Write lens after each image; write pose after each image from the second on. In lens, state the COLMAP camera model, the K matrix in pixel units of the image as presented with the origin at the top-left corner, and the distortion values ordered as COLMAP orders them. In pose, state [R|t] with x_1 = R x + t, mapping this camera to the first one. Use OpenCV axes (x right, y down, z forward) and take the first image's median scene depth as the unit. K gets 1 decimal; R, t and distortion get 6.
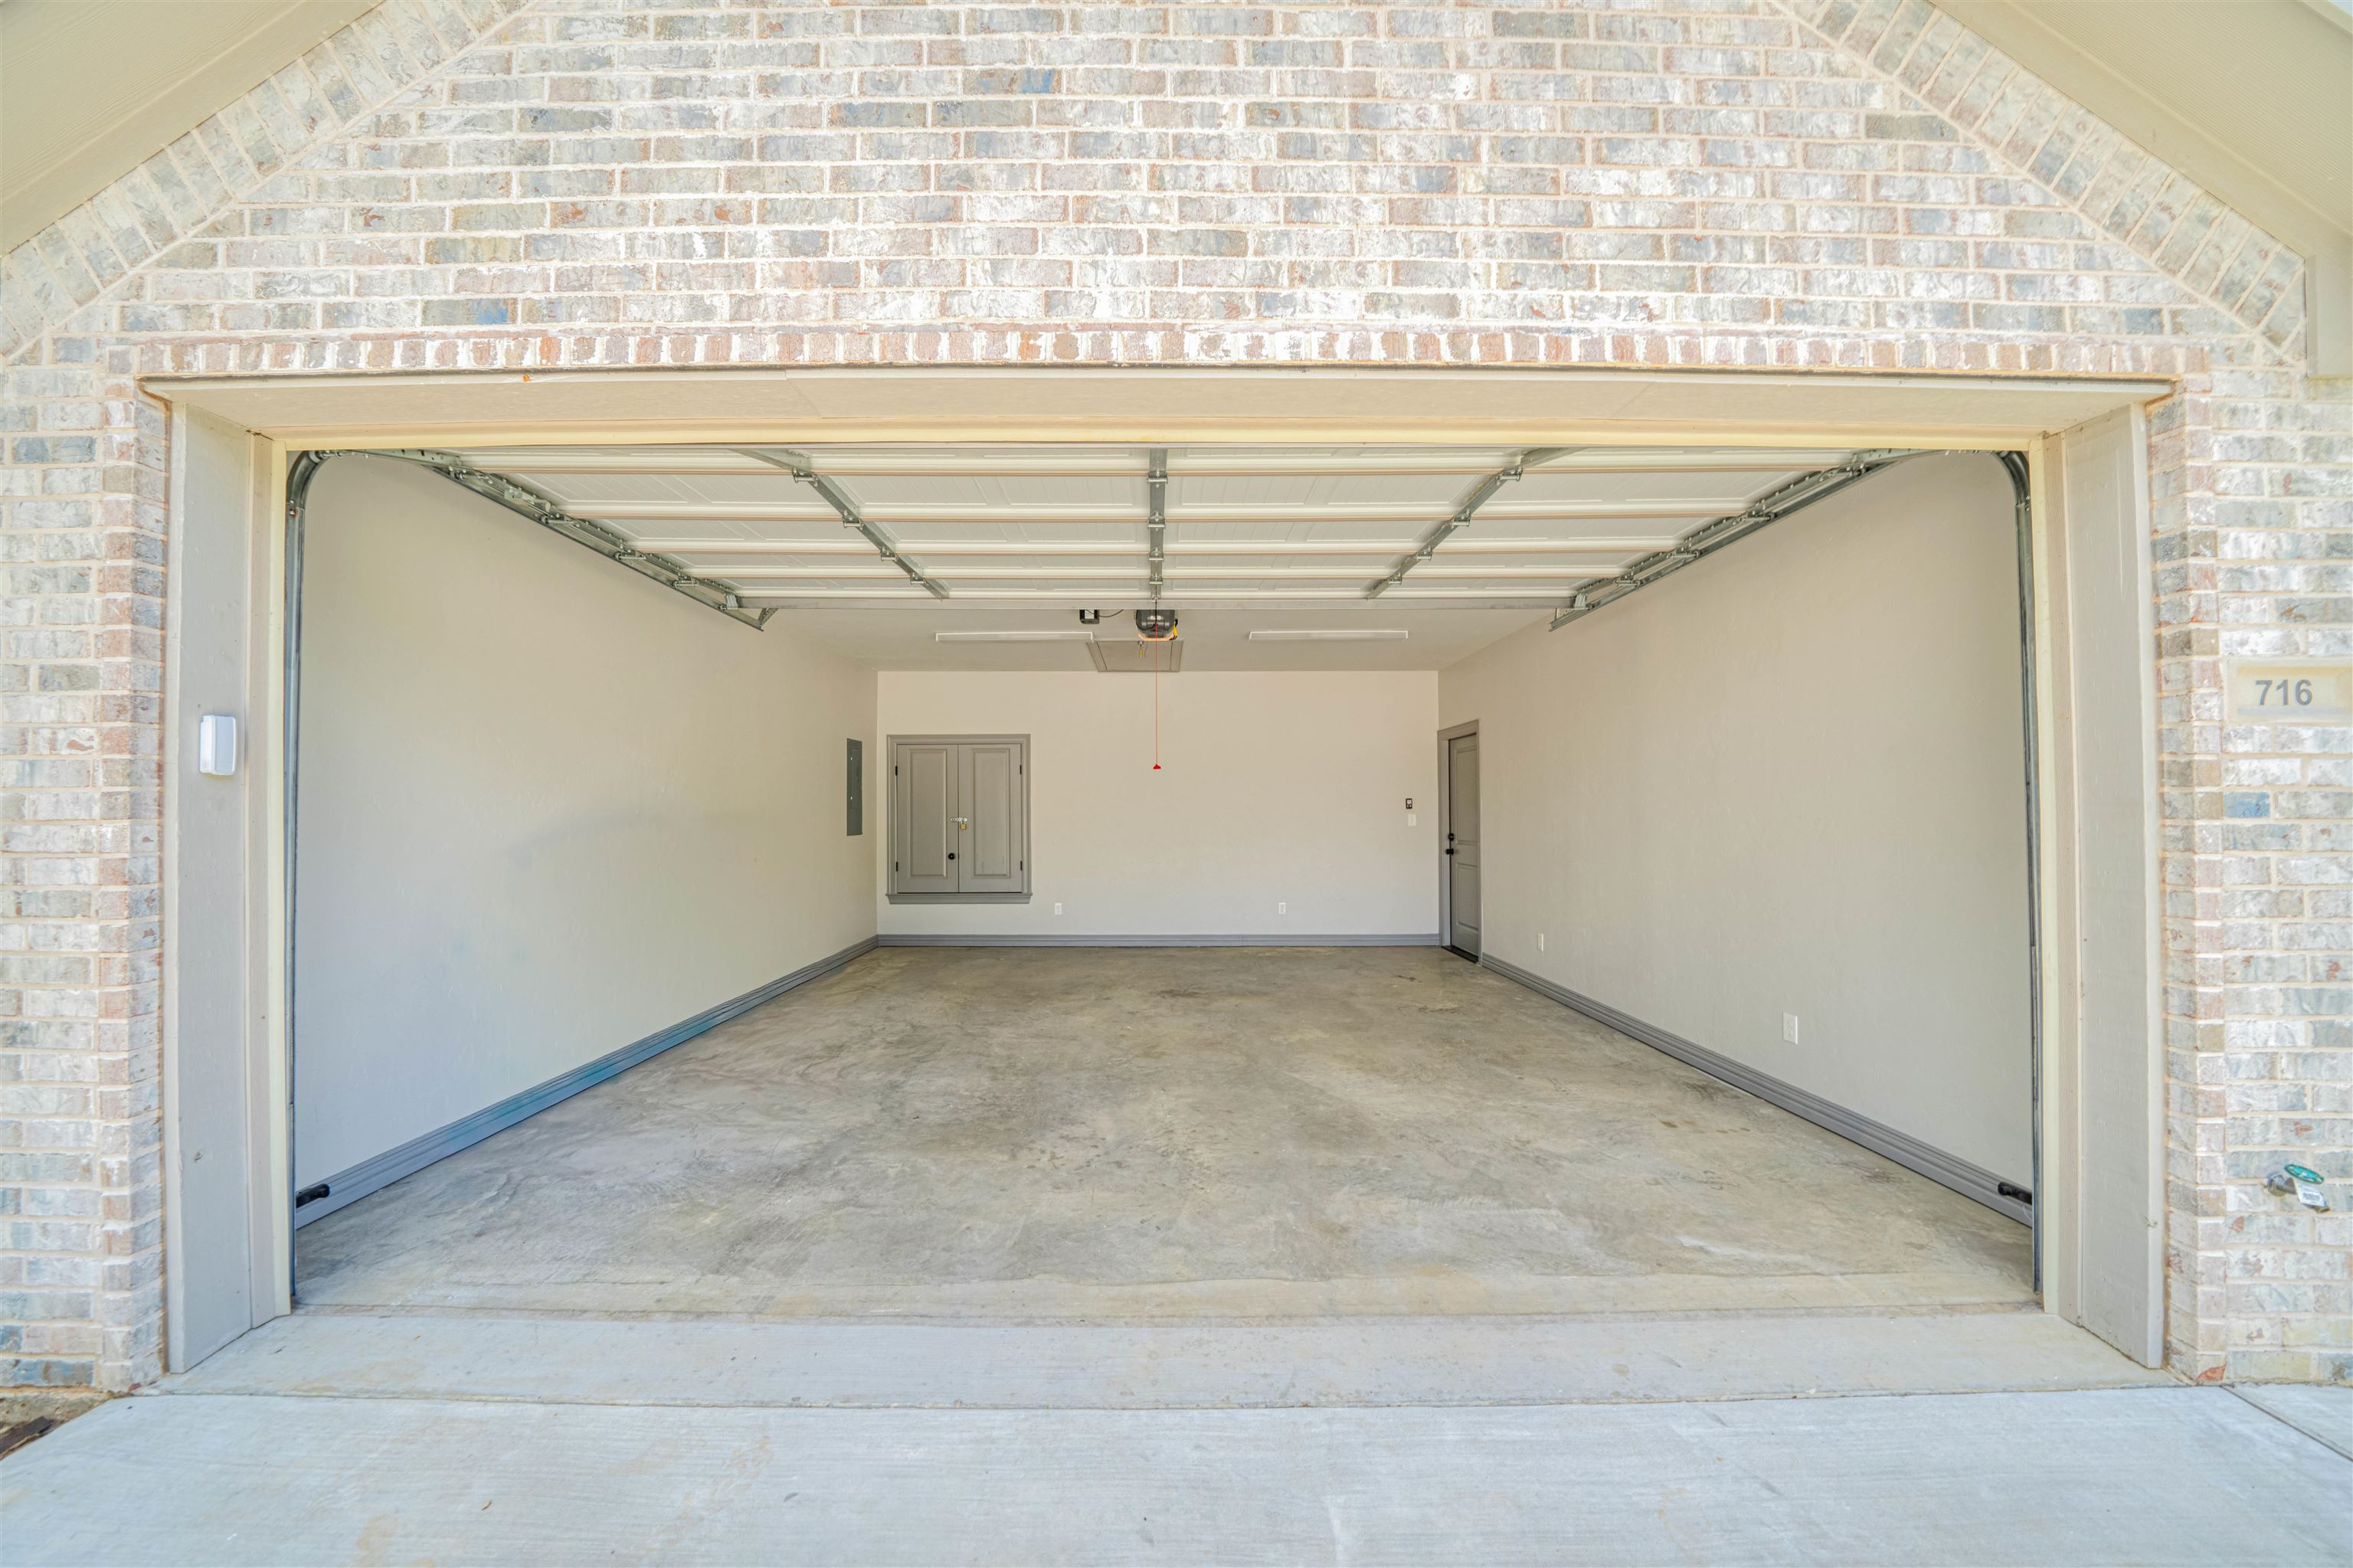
lens RADIAL K [[809.2, 0, 1170.2], [0, 809.2, 771.2], [0, 0, 1]] dist [-0.019142, 0.000214]
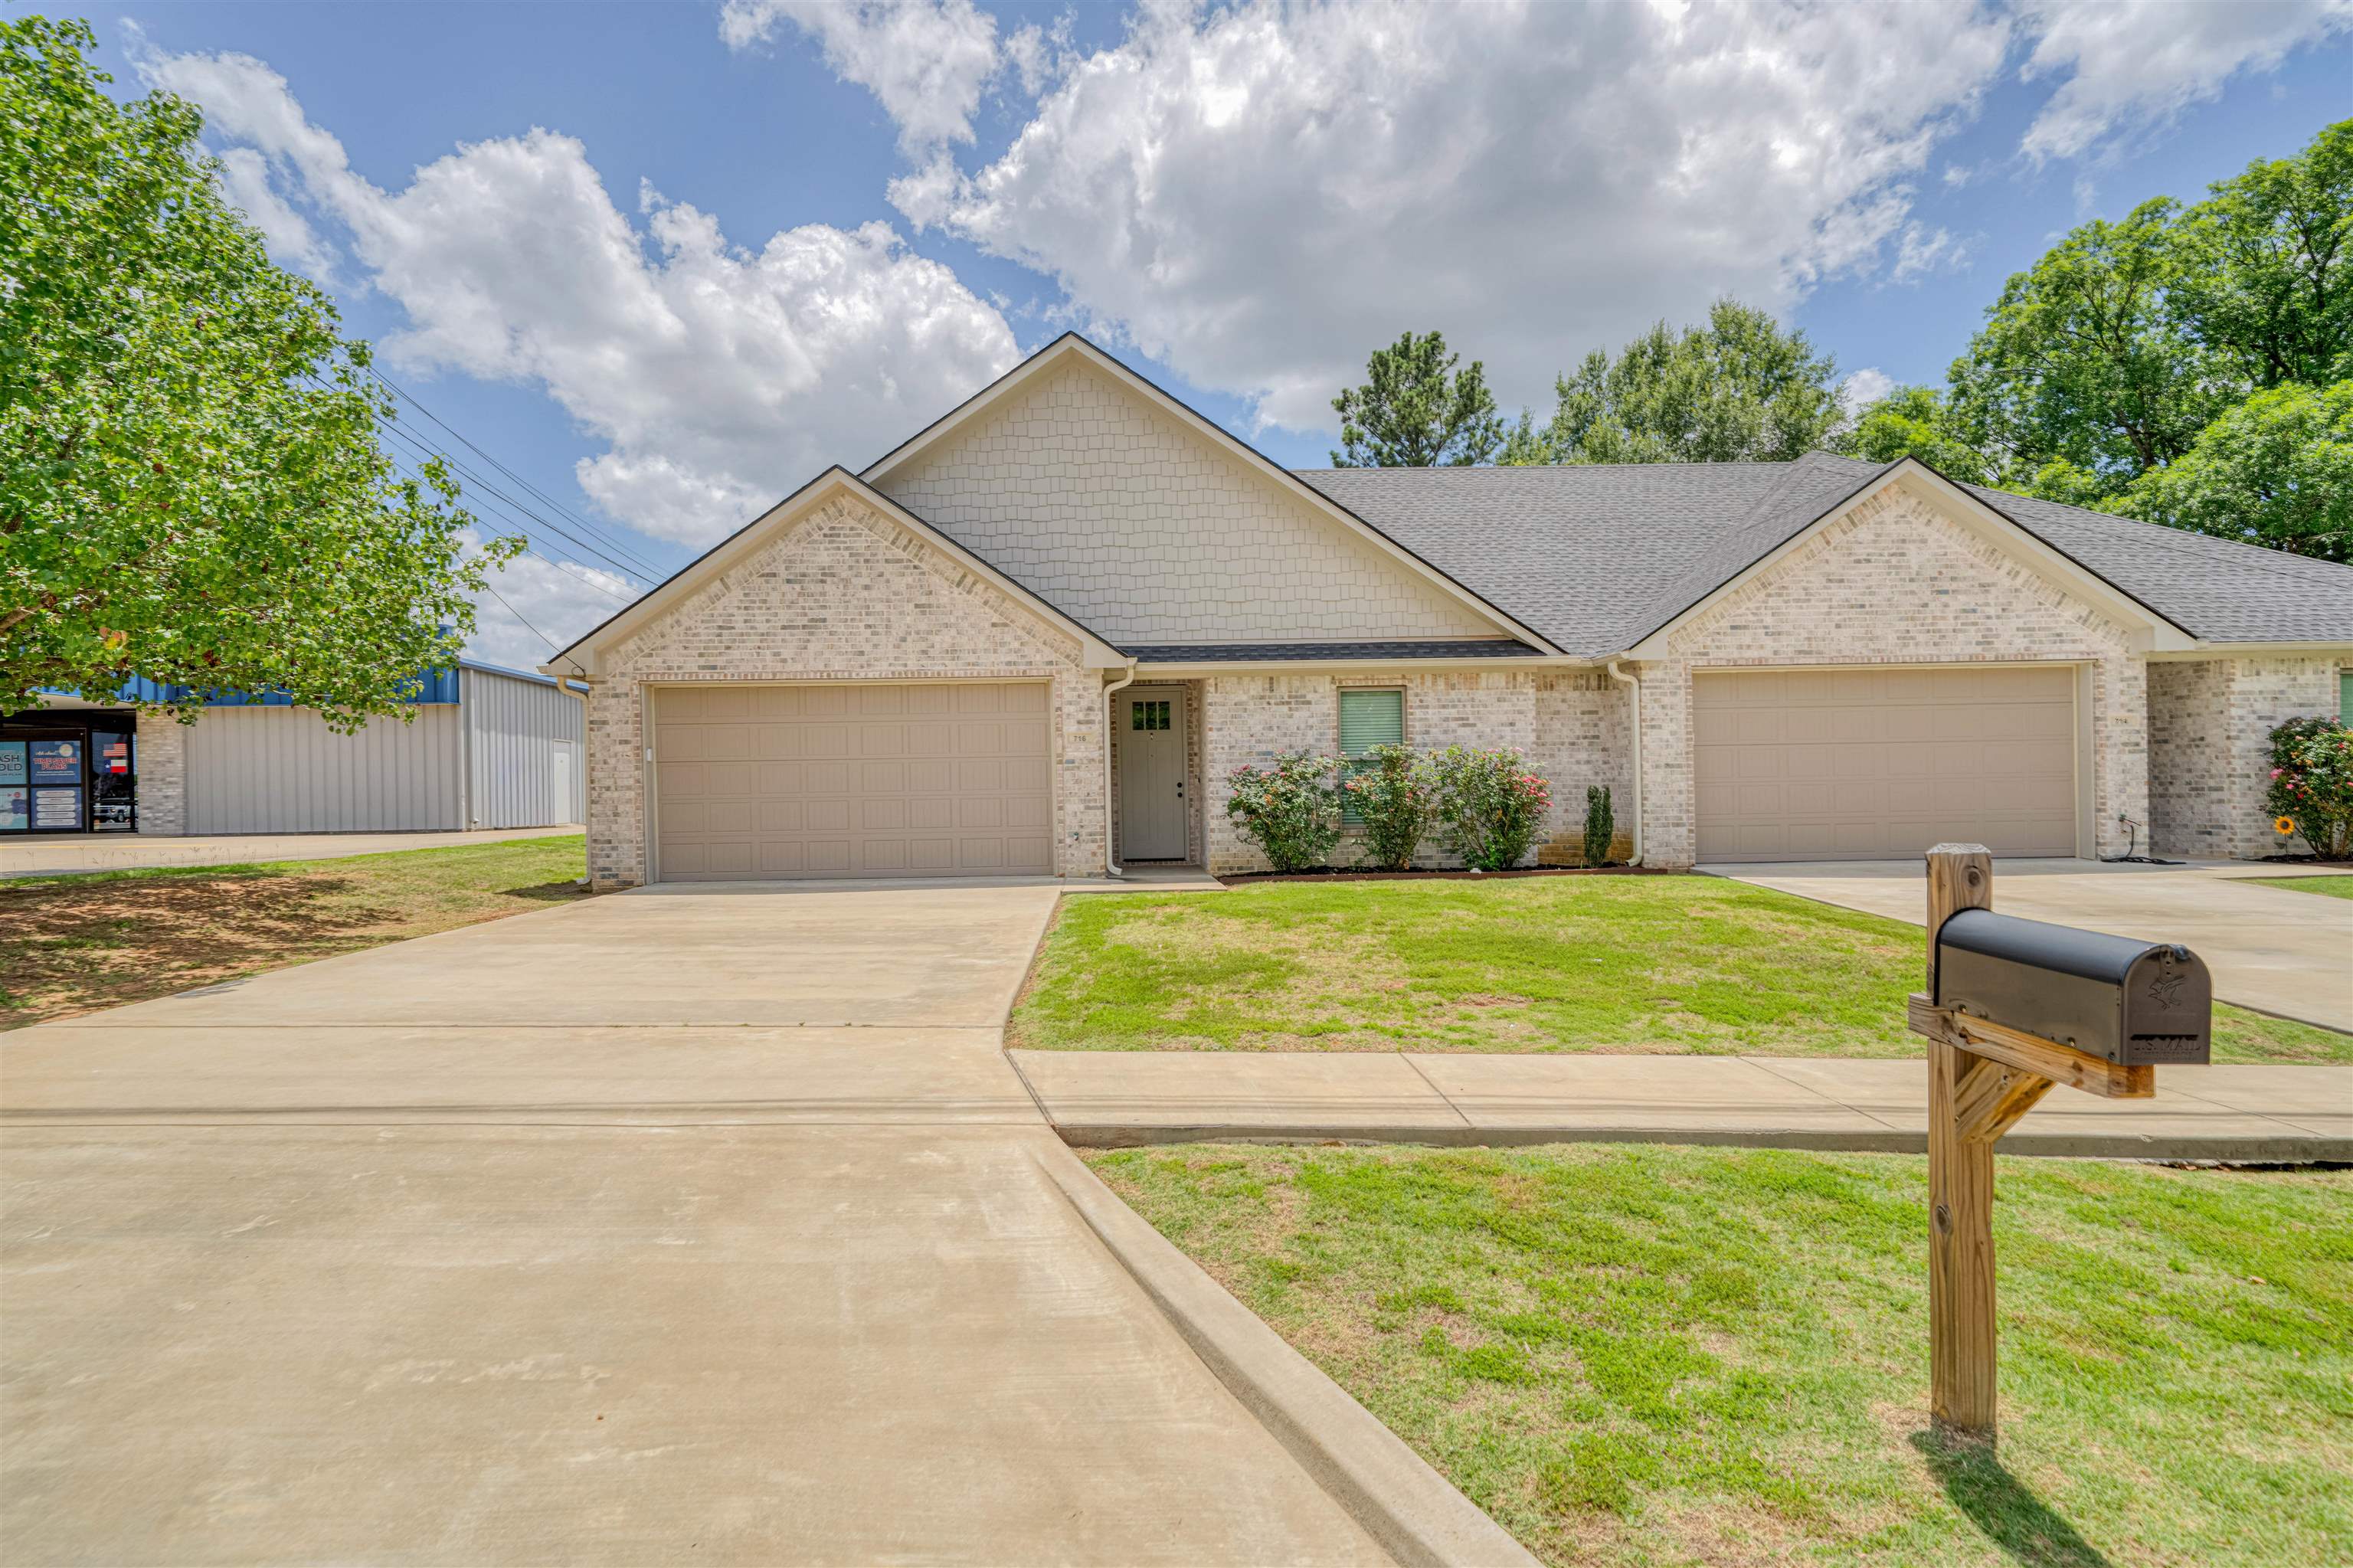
lens RADIAL K [[1174.2, 0, 1155.5], [0, 1174.2, 804.9], [0, 0, 1]] dist [0.015748, 0.002016]
pose [[0.999637, -0.015716, 0.021895, 1.747510], [0.015287, 0.999691, 0.019613, 0.180635], [-0.022197, -0.019271, 0.999568, -6.457866]]
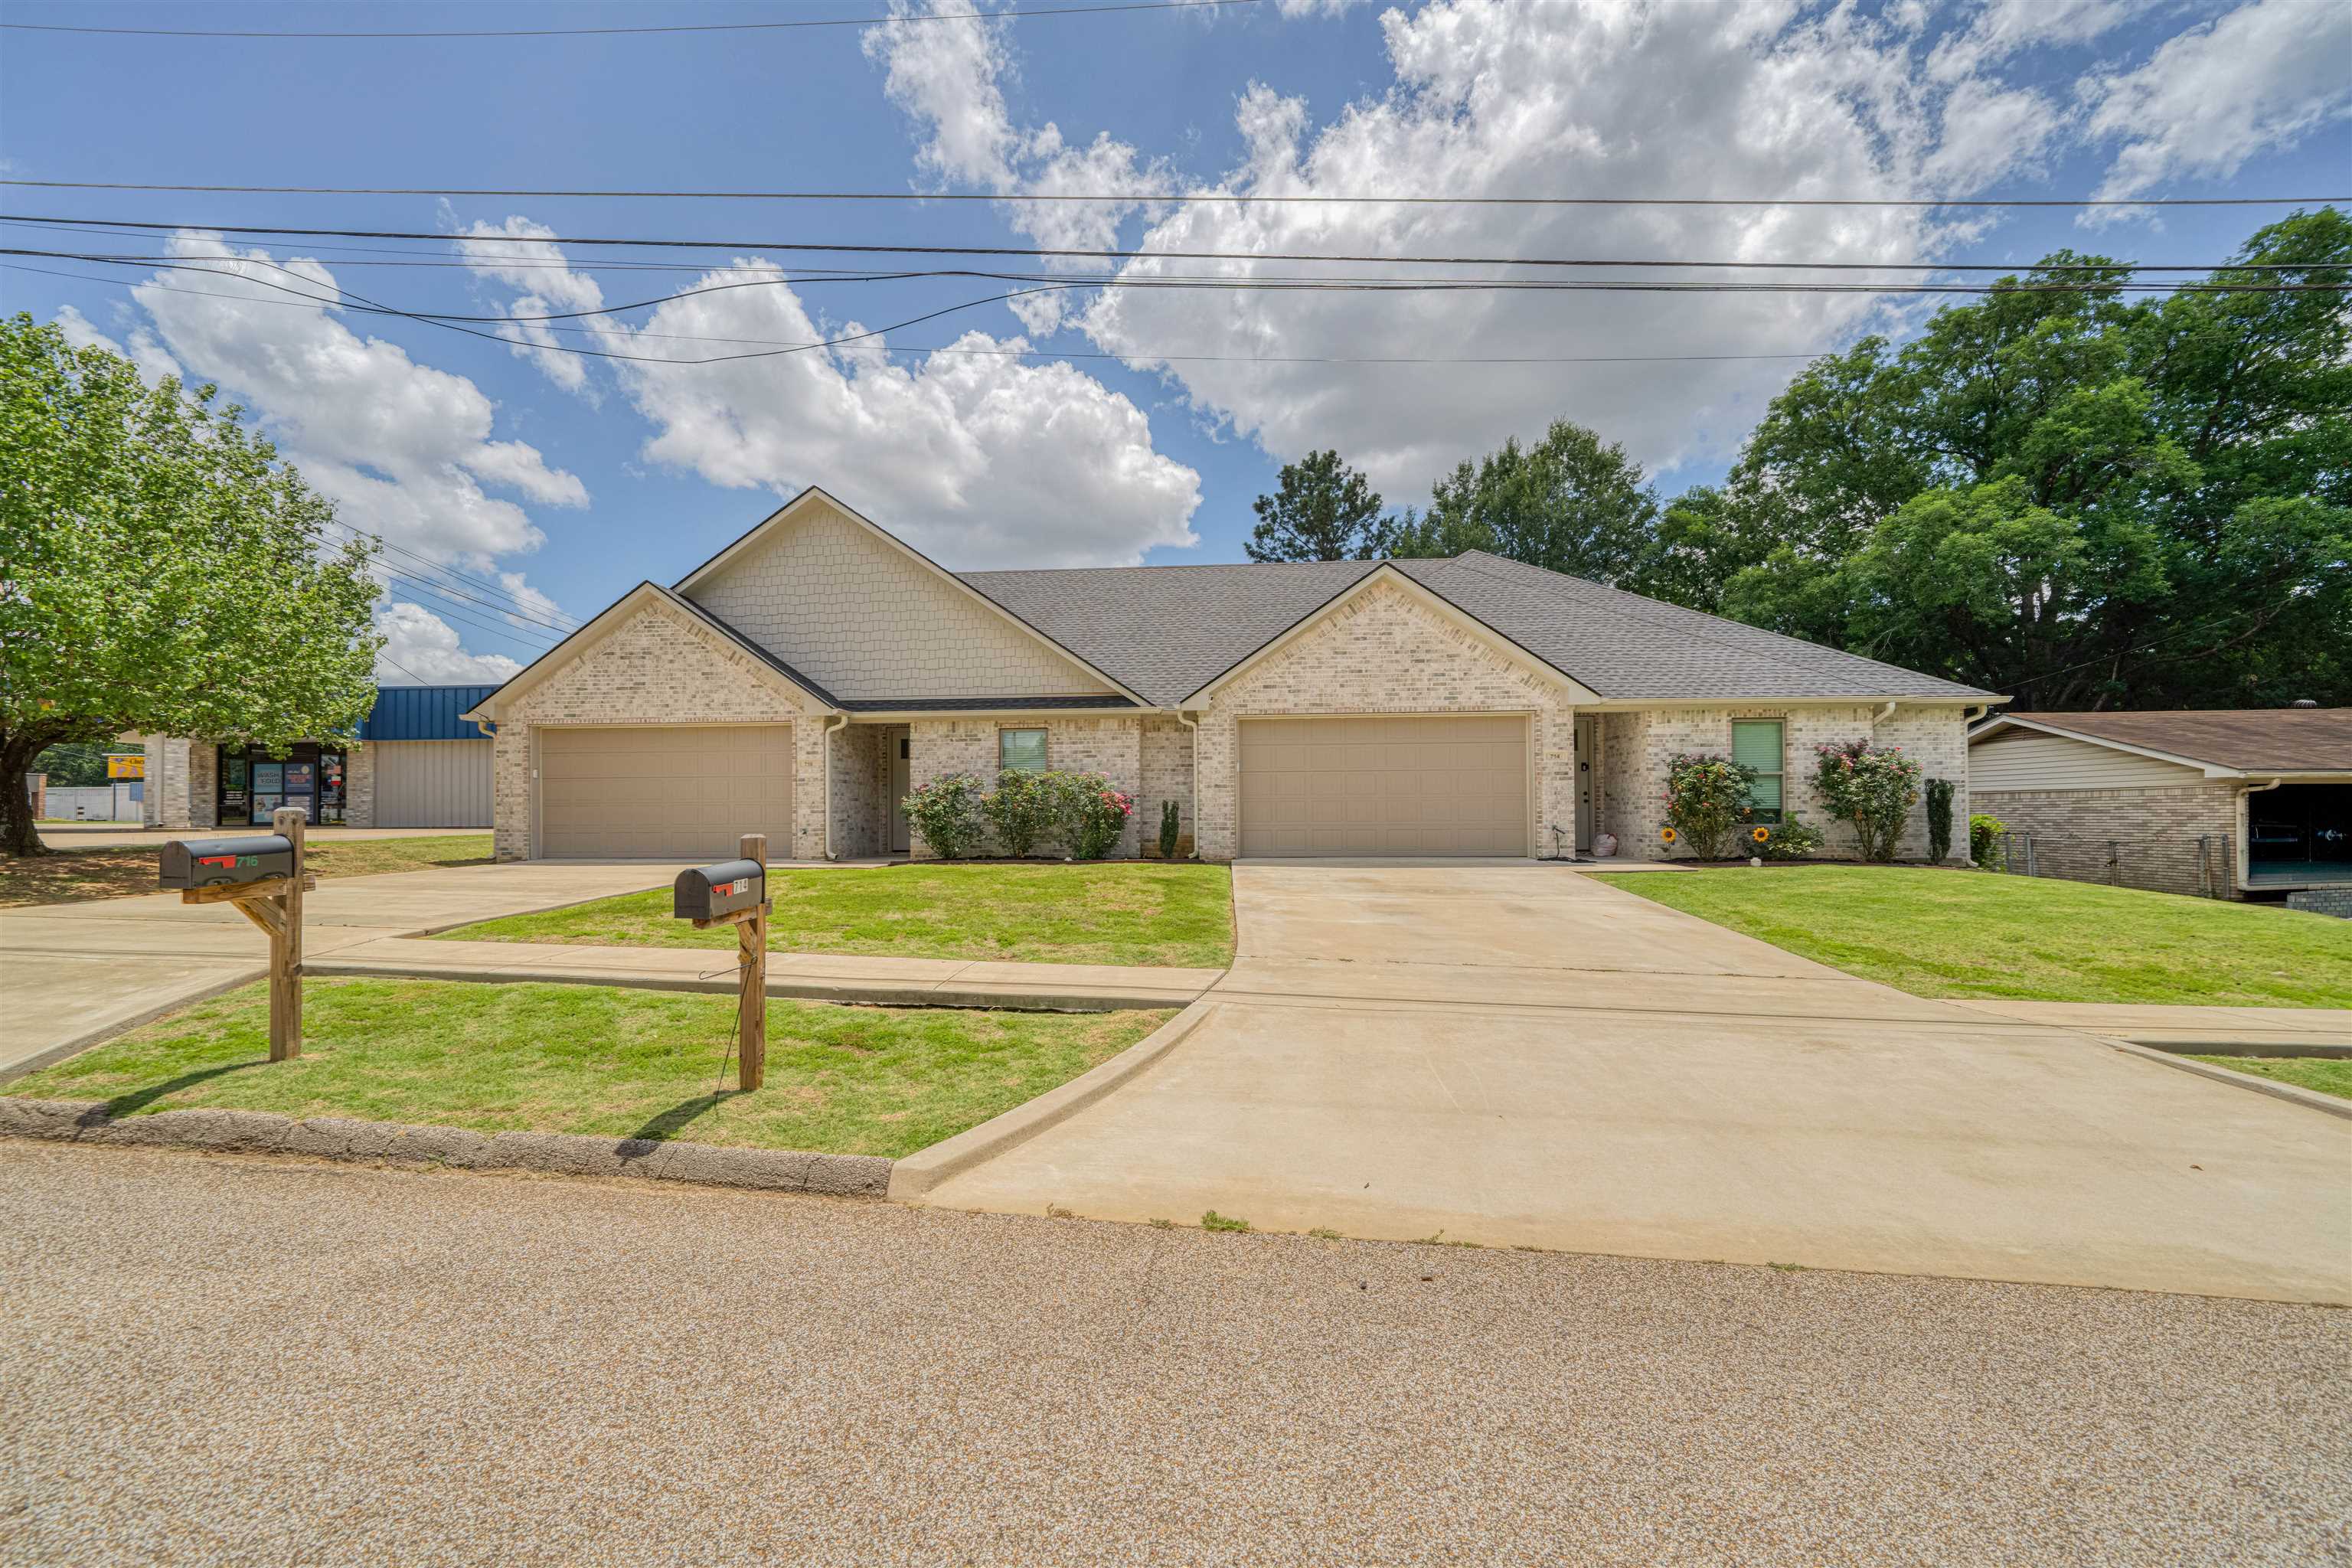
lens RADIAL K [[955.6, 0, 1172.8], [0, 955.6, 809.8], [0, 0, 1]] dist [-0.001026, -0.000219]
pose [[0.996513, -0.004841, -0.083299, 5.511952], [0.005454, 0.999960, 0.007135, 0.275891], [0.083261, -0.007565, 0.996499, -7.491854]]
